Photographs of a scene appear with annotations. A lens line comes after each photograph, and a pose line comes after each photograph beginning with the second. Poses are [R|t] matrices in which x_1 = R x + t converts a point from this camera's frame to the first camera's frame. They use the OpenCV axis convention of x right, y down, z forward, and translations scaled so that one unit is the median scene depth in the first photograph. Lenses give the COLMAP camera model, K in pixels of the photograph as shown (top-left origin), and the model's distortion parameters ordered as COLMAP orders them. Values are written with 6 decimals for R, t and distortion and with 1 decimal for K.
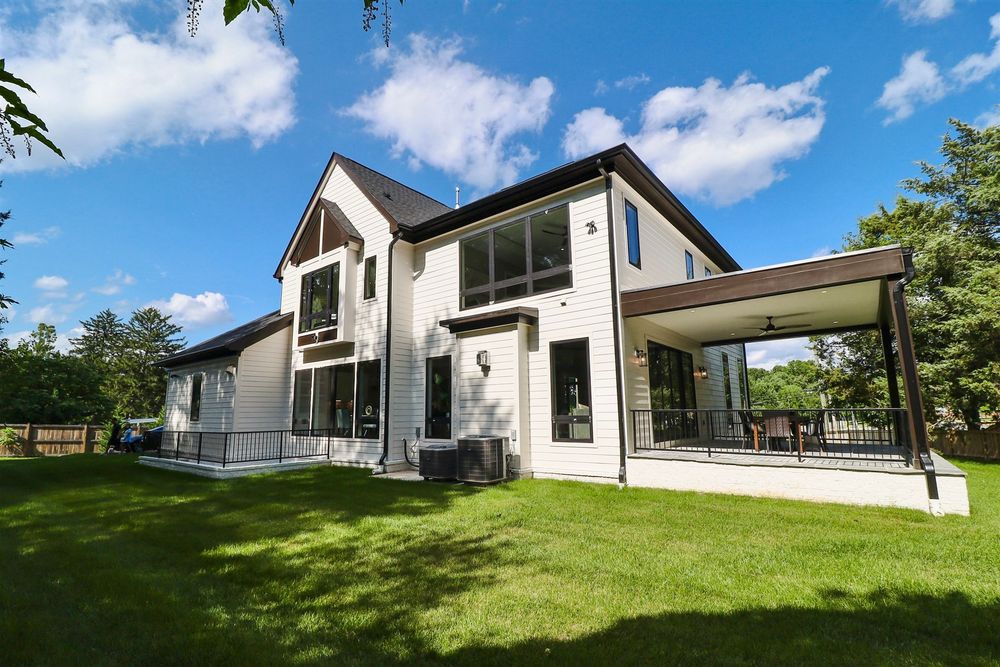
lens RADIAL K [[467.7, 0, 500.1], [0, 467.7, 331.7], [0, 0, 1]] dist [-0.012084, -0.005116]
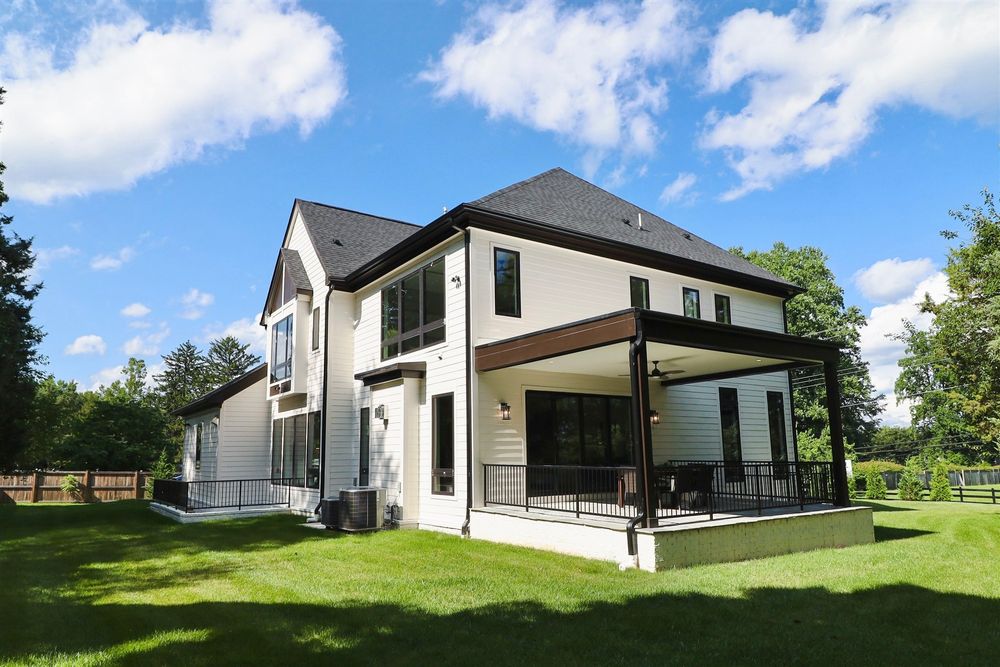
lens RADIAL K [[648.5, 0, 501.2], [0, 648.5, 341.2], [0, 0, 1]] dist [-0.010306, 0.000839]
pose [[0.959347, -0.051466, -0.277497, 0.514029], [0.052614, 0.998609, -0.003310, -0.066155], [0.277282, -0.011424, 0.960721, -0.244509]]
